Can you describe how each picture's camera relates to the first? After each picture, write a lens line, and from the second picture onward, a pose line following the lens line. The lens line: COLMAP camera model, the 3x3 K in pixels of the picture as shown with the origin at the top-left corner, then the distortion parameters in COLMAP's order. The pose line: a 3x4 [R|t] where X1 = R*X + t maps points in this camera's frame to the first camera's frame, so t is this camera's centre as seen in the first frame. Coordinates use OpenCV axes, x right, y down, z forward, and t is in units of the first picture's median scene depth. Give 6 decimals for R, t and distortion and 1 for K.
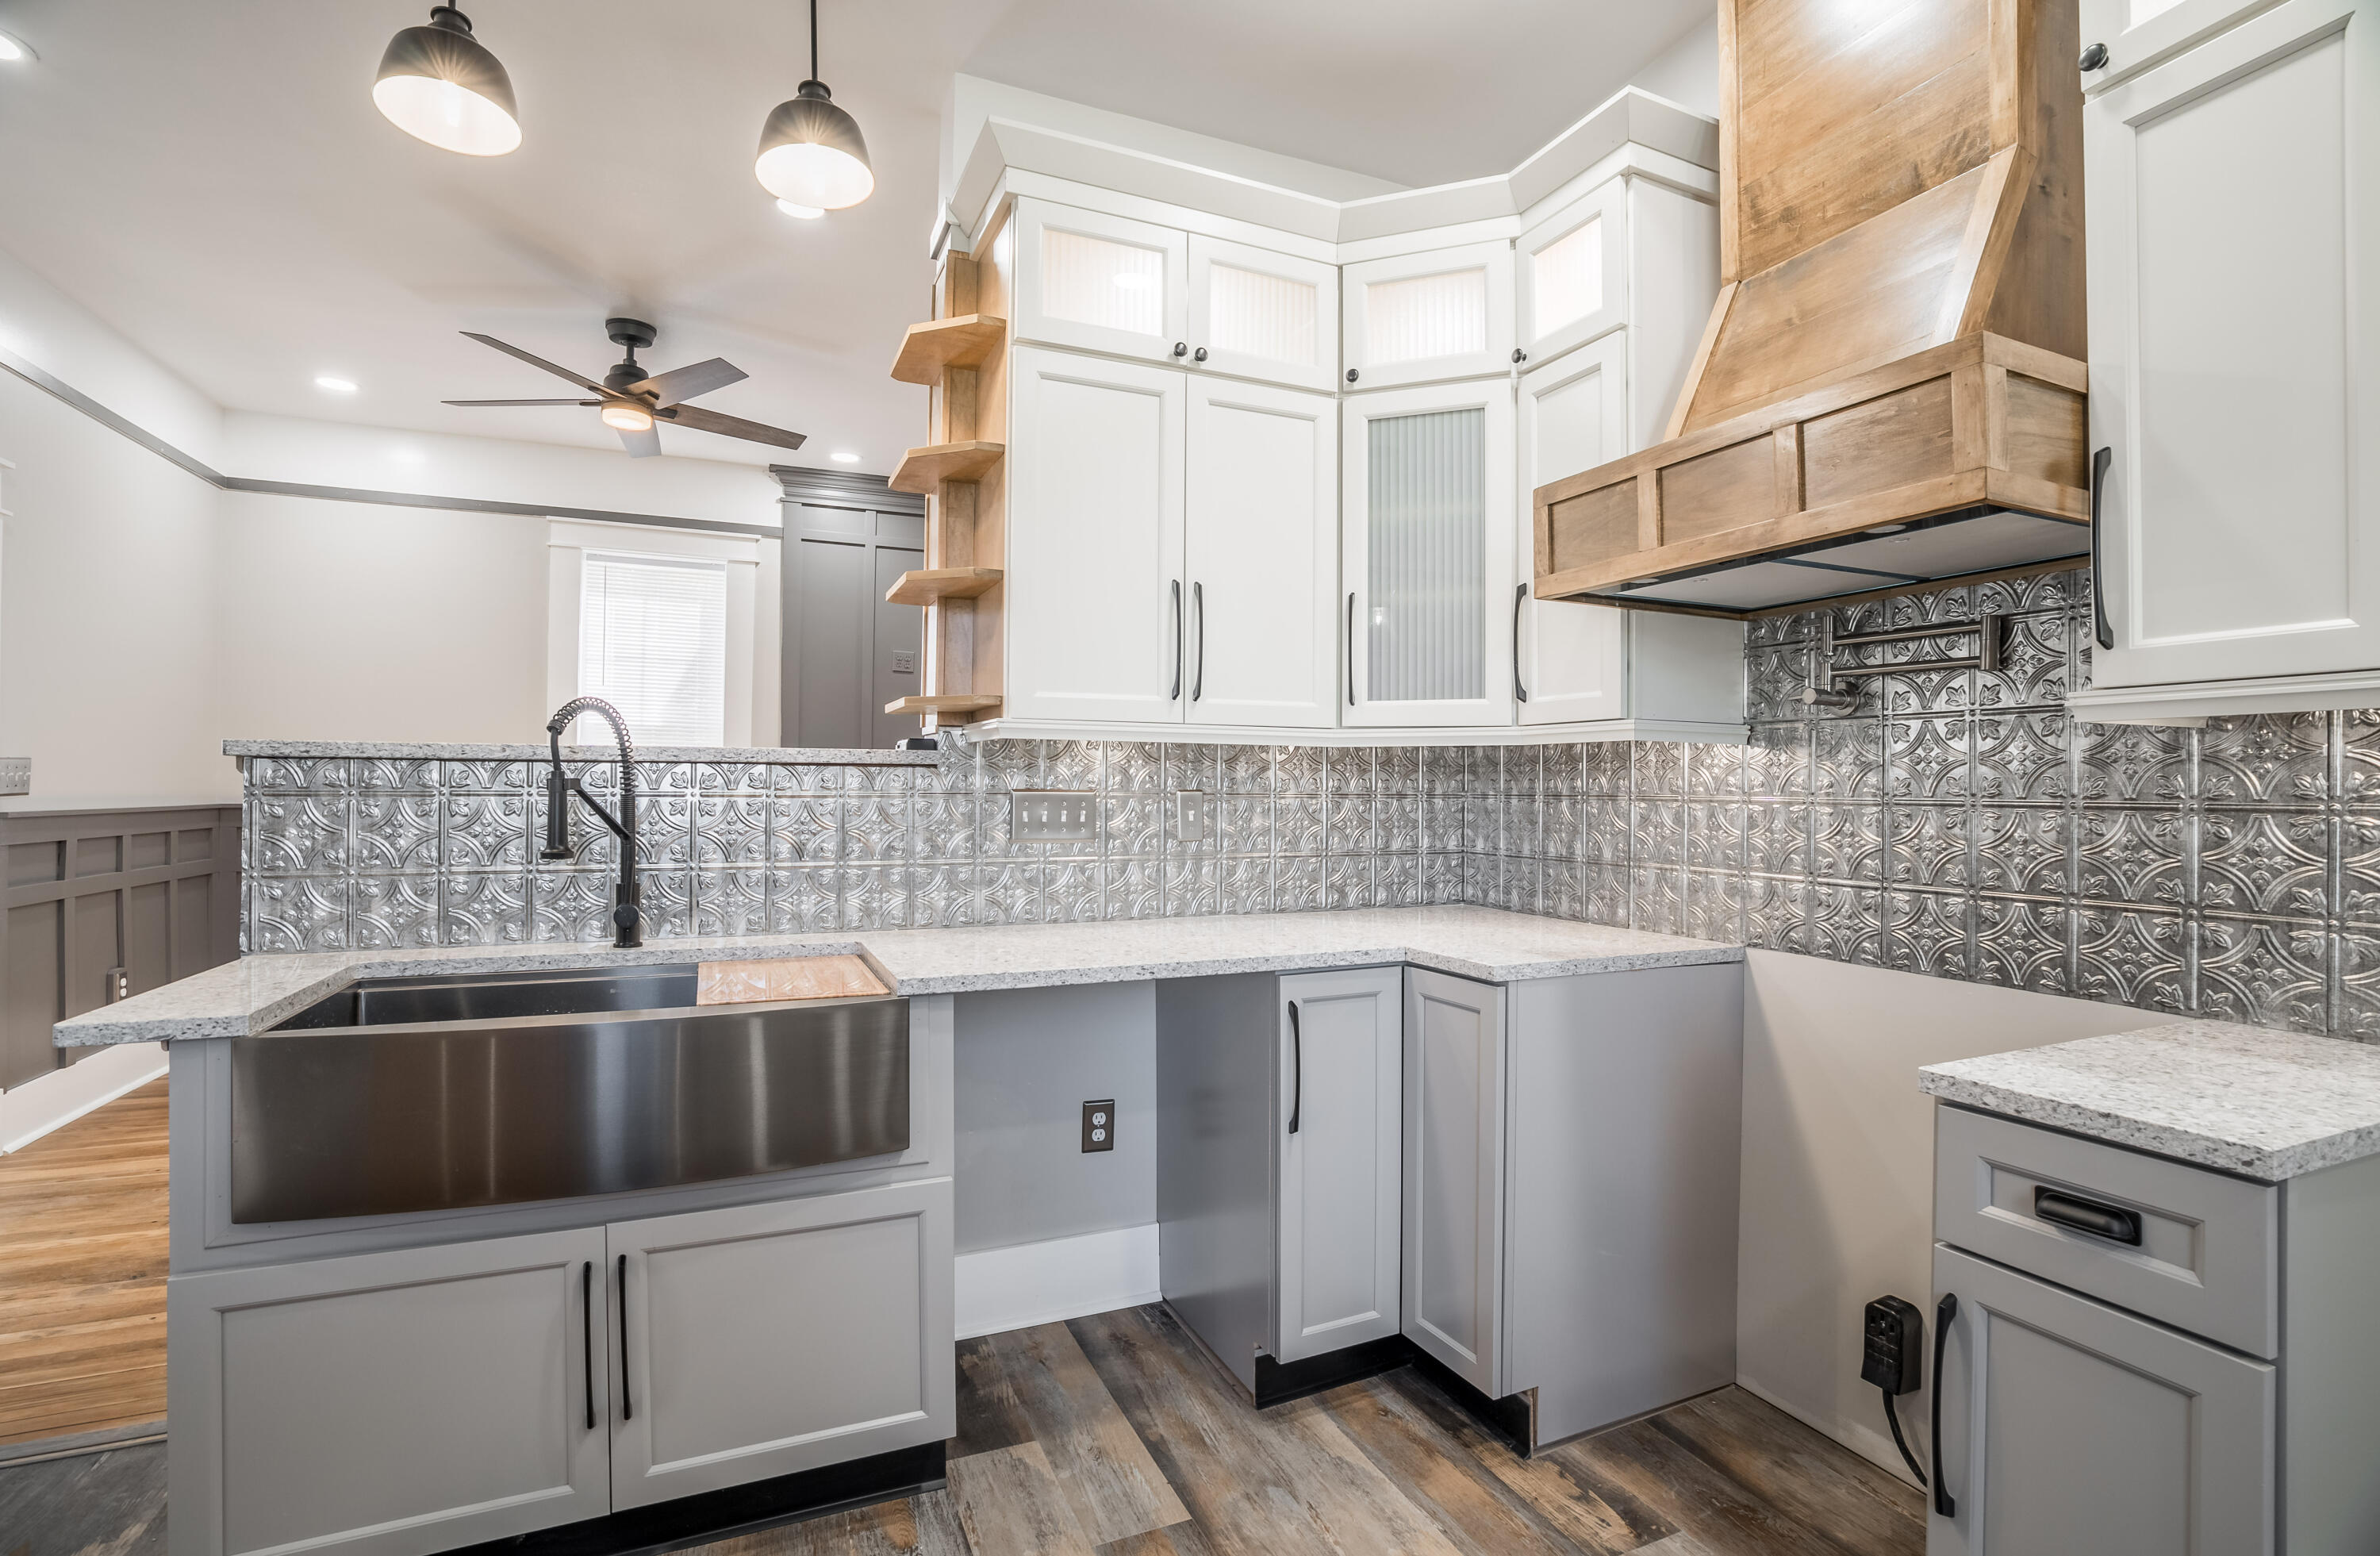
lens RADIAL K [[1092.4, 0, 1190.0], [0, 1092.4, 778.0], [0, 0, 1]] dist [-0.075273, 0.031349]
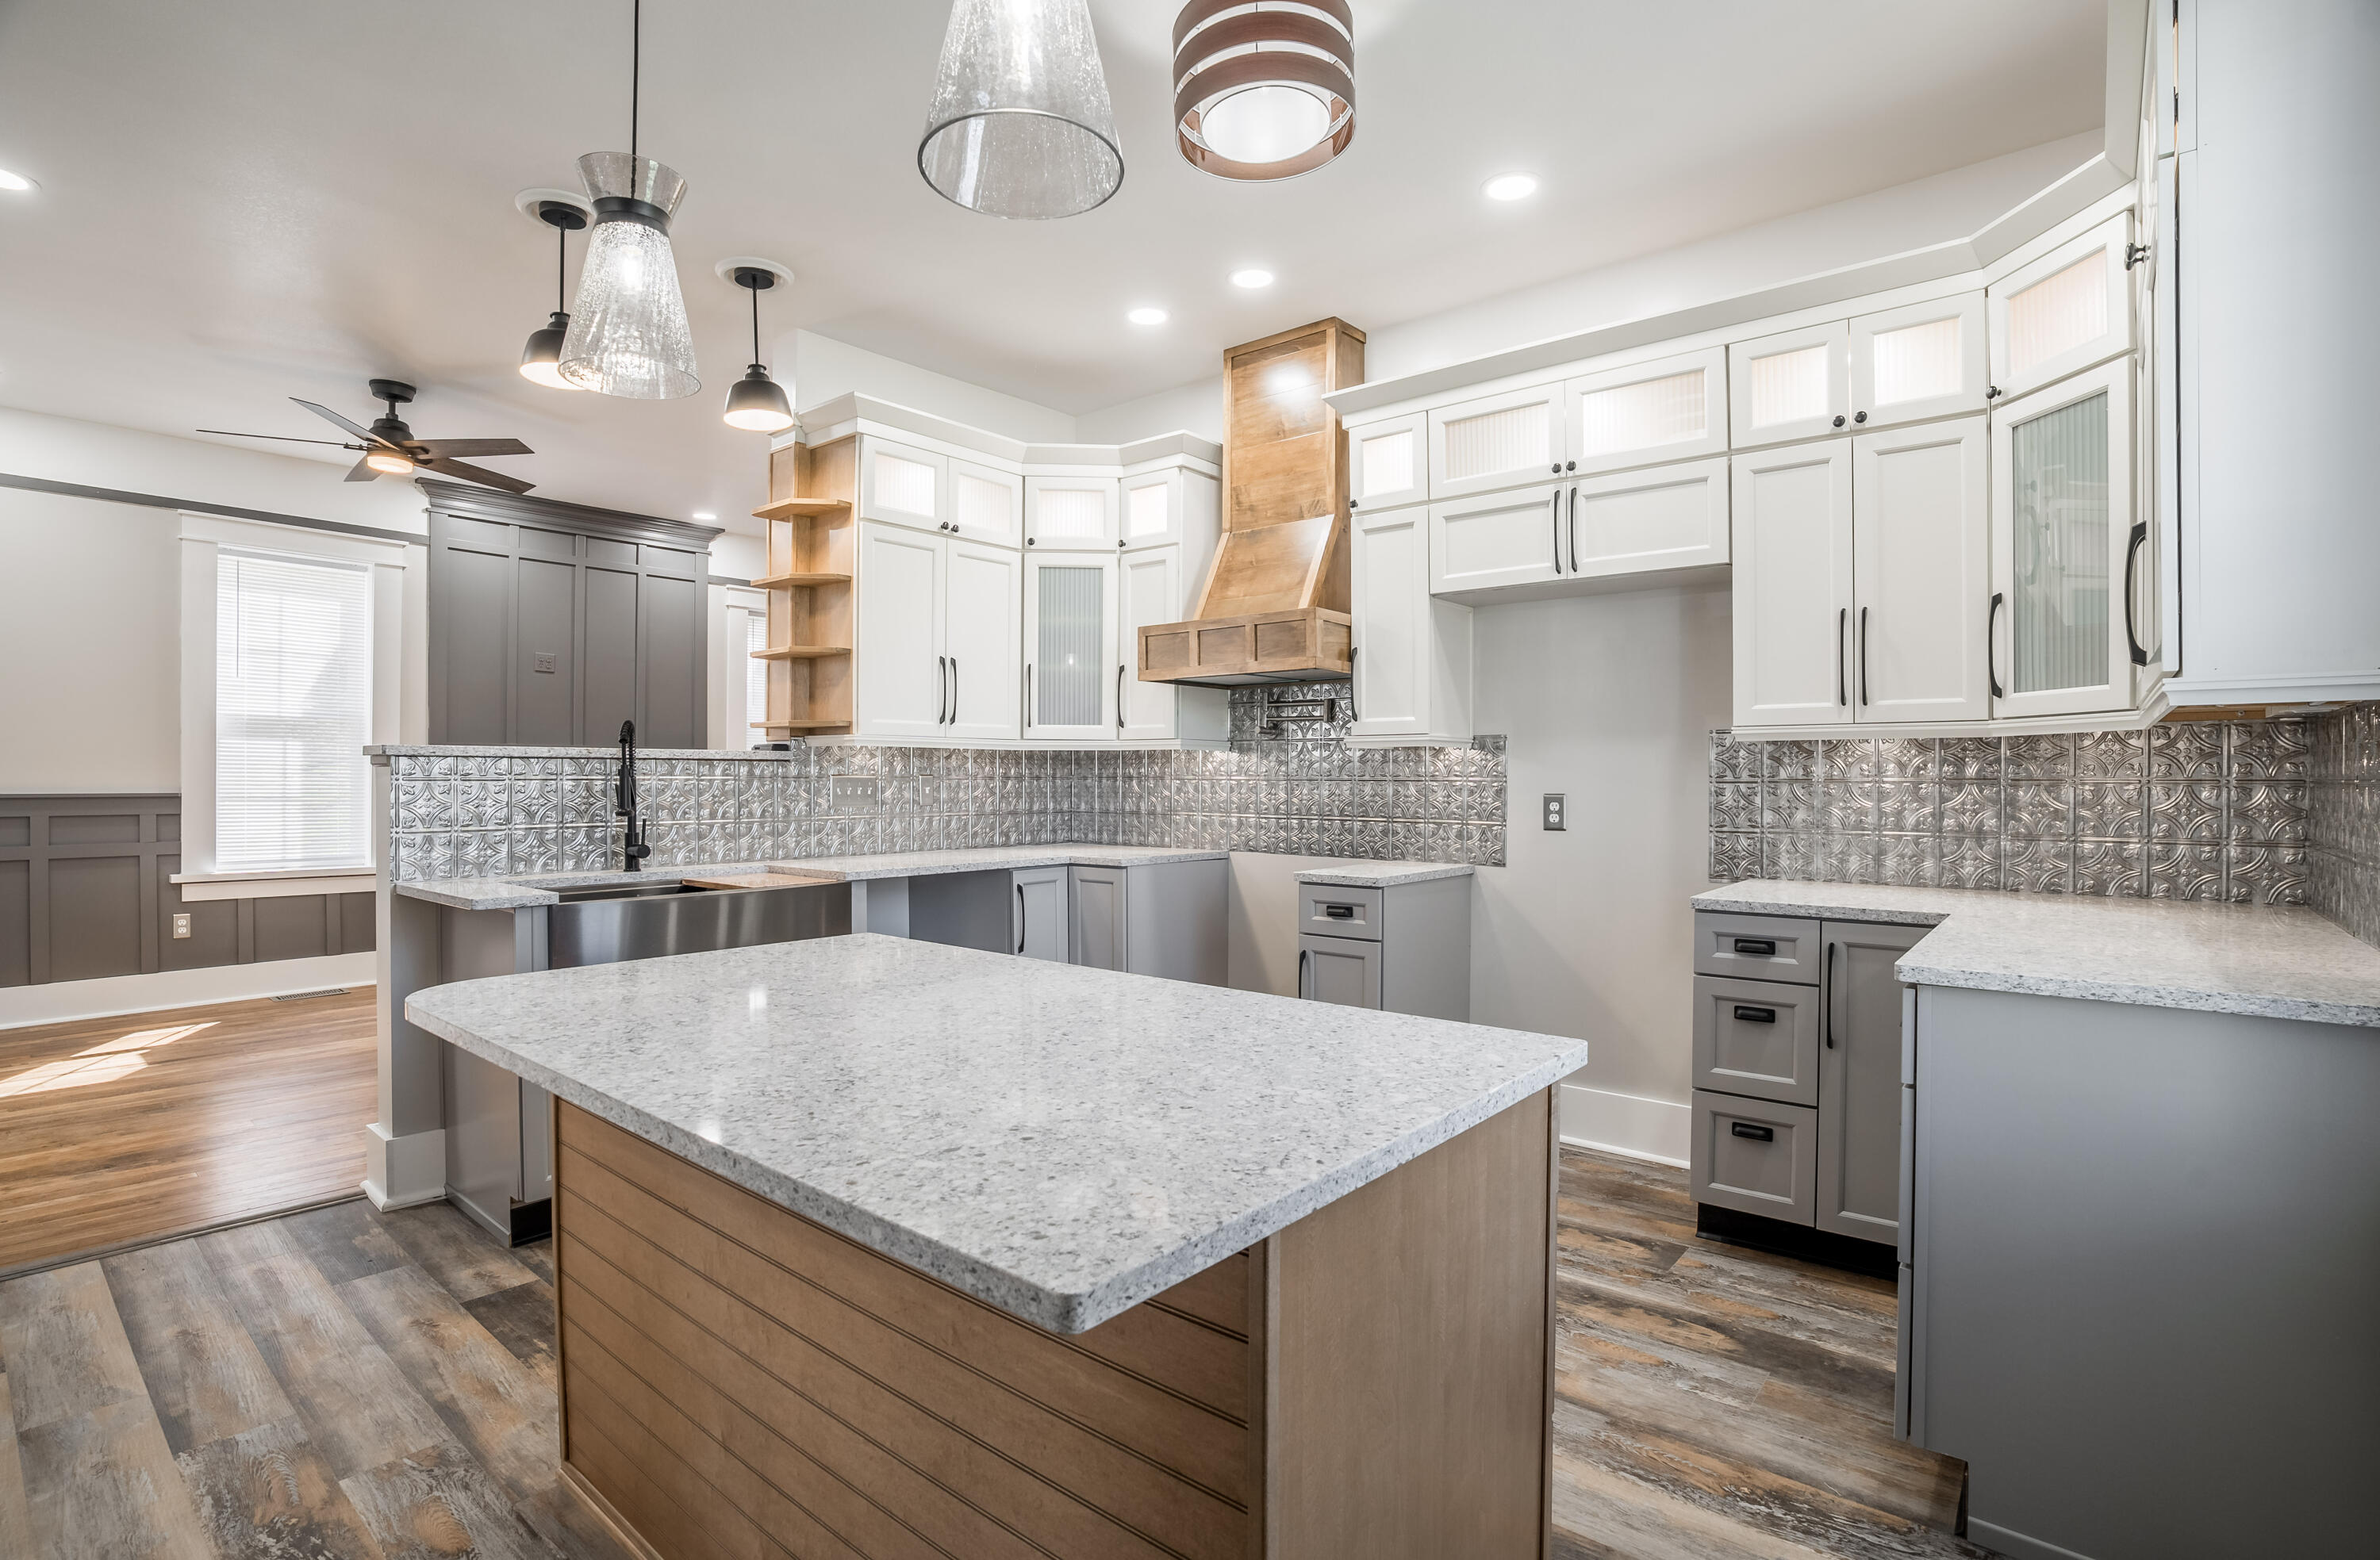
lens RADIAL K [[1092.1, 0, 1190.0], [0, 1092.1, 780.0], [0, 0, 1]] dist [-0.075273, 0.031349]
pose [[0.892921, -0.005781, 0.450176, -0.480099], [-0.000622, 0.999901, 0.014075, -0.005940], [-0.450212, -0.012847, 0.892829, -0.815746]]
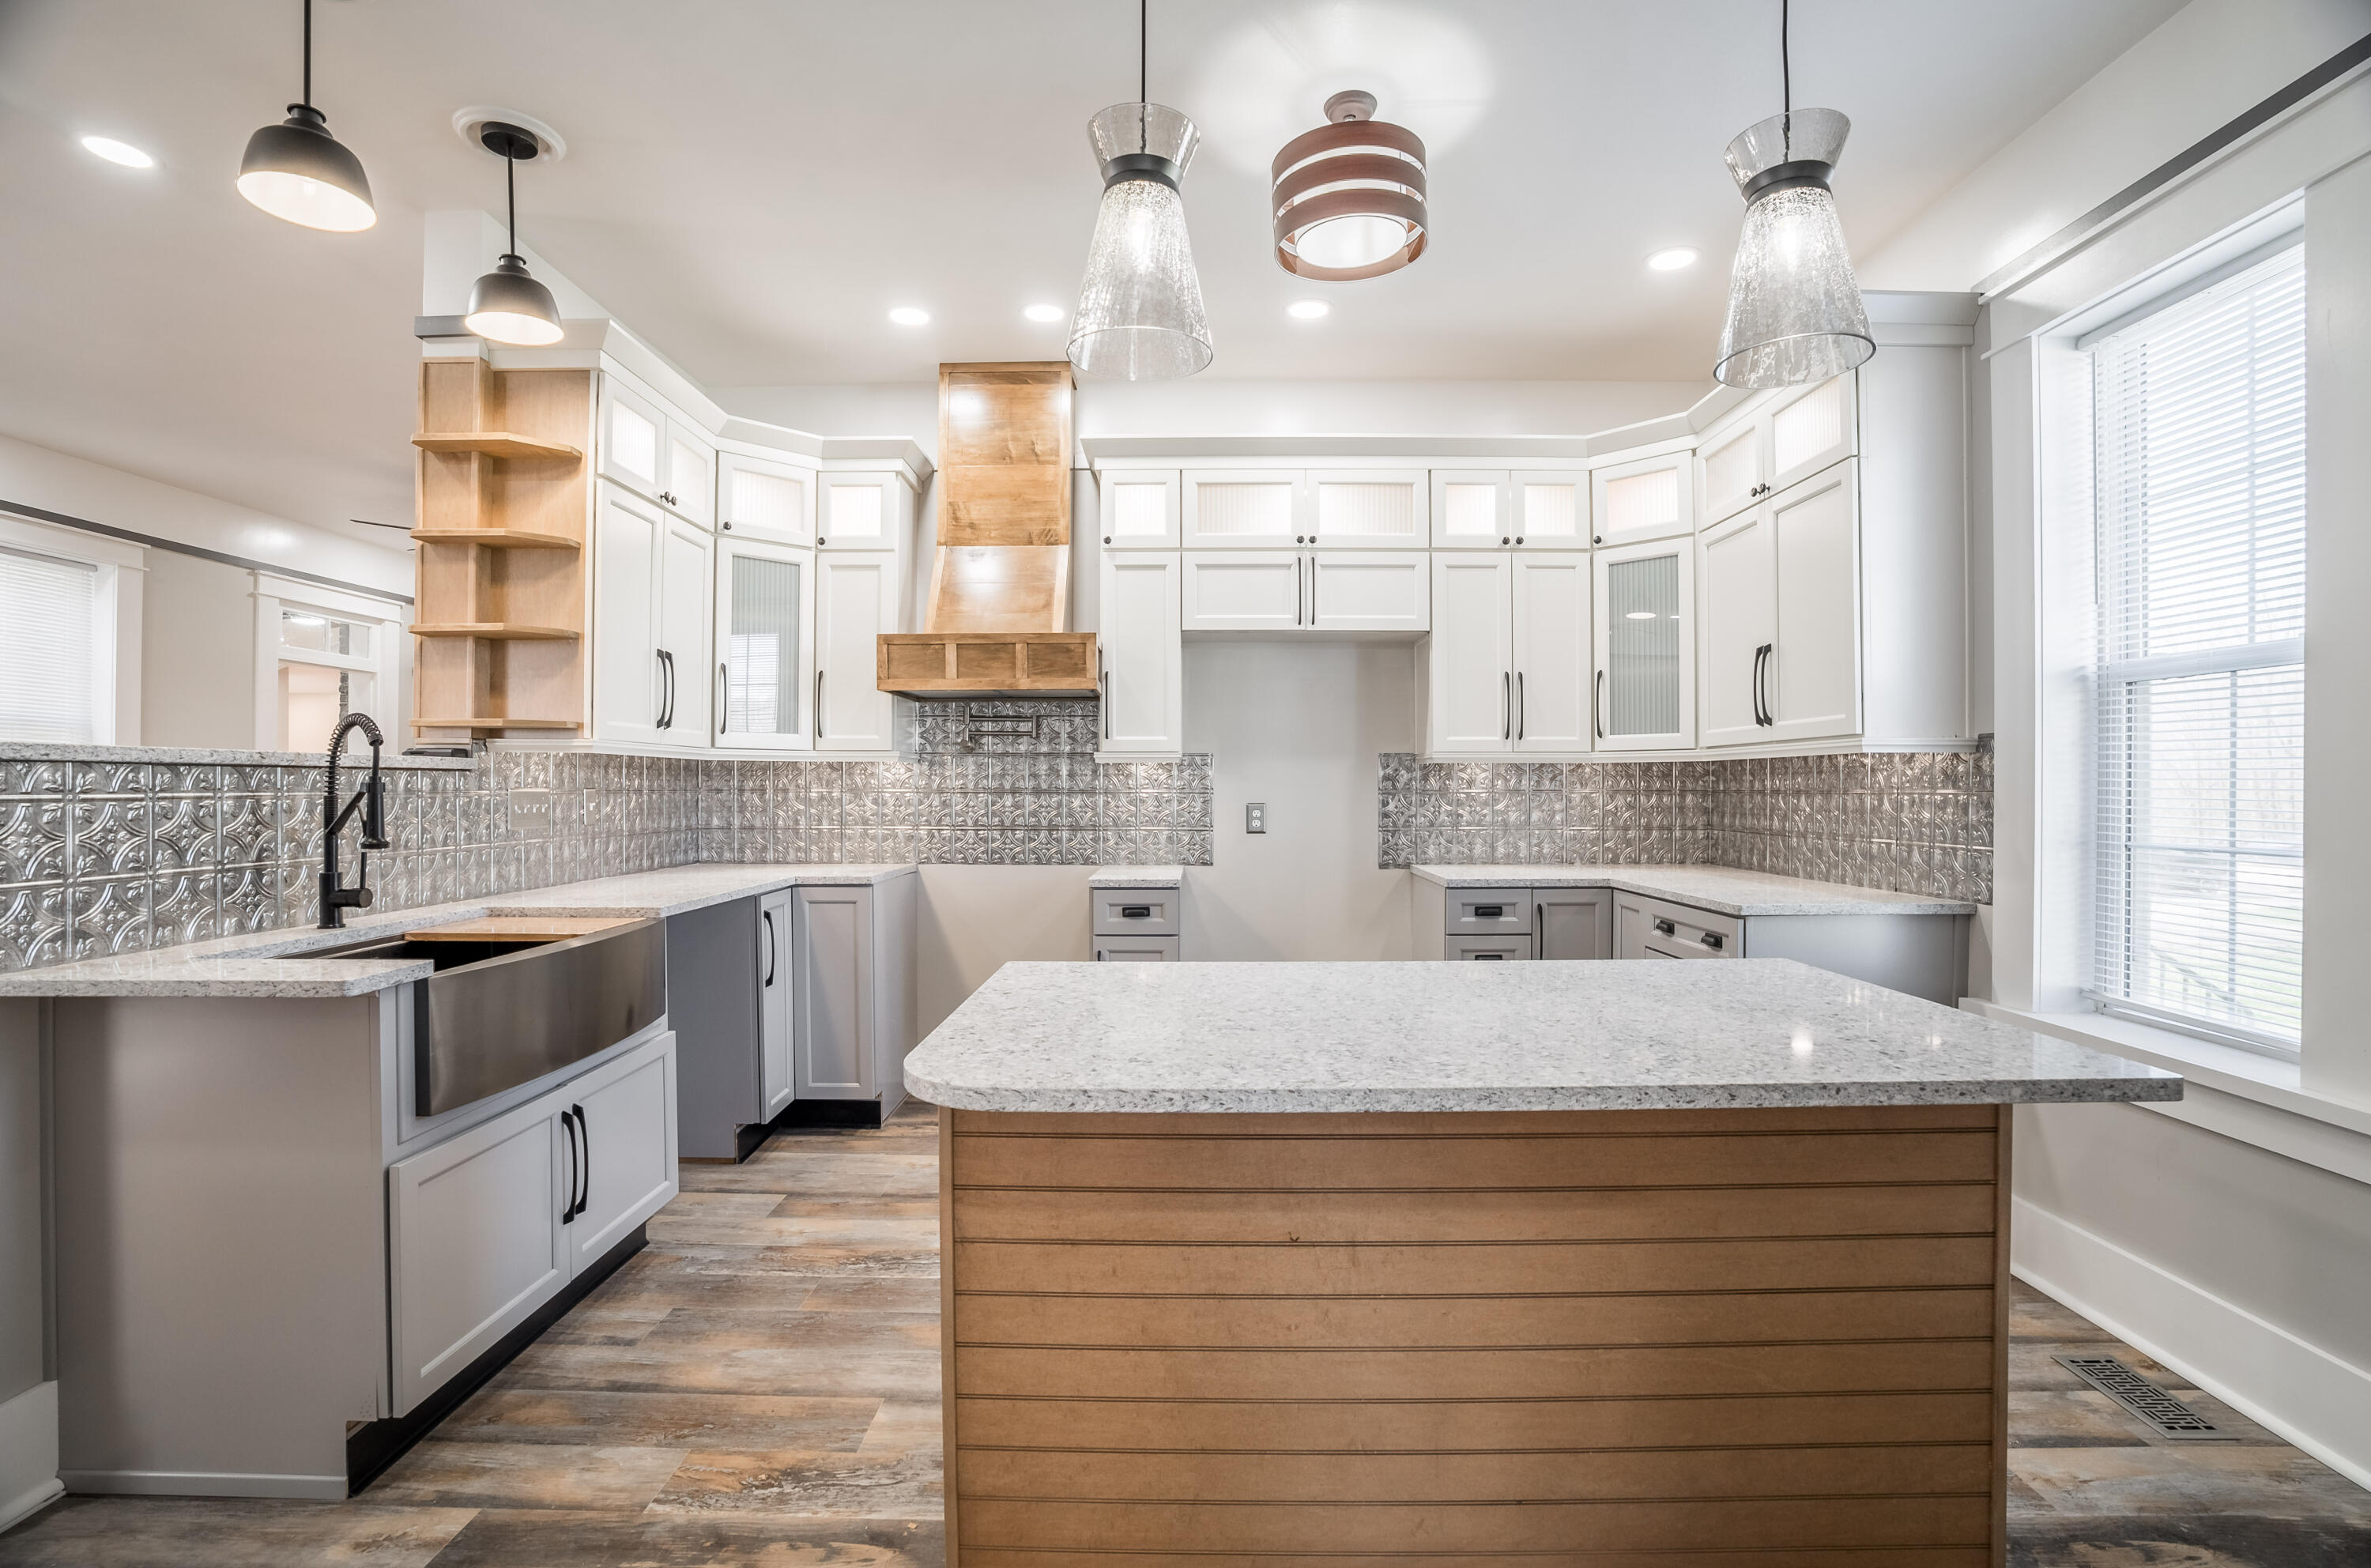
lens RADIAL K [[1055.9, 0, 1161.2], [0, 1055.9, 783.8], [0, 0, 1]] dist [-0.078174, 0.026351]
pose [[0.426139, -0.003379, 0.904651, -1.083063], [-0.006188, 0.999959, 0.006650, -0.009726], [-0.904636, -0.008431, 0.426101, -0.257409]]
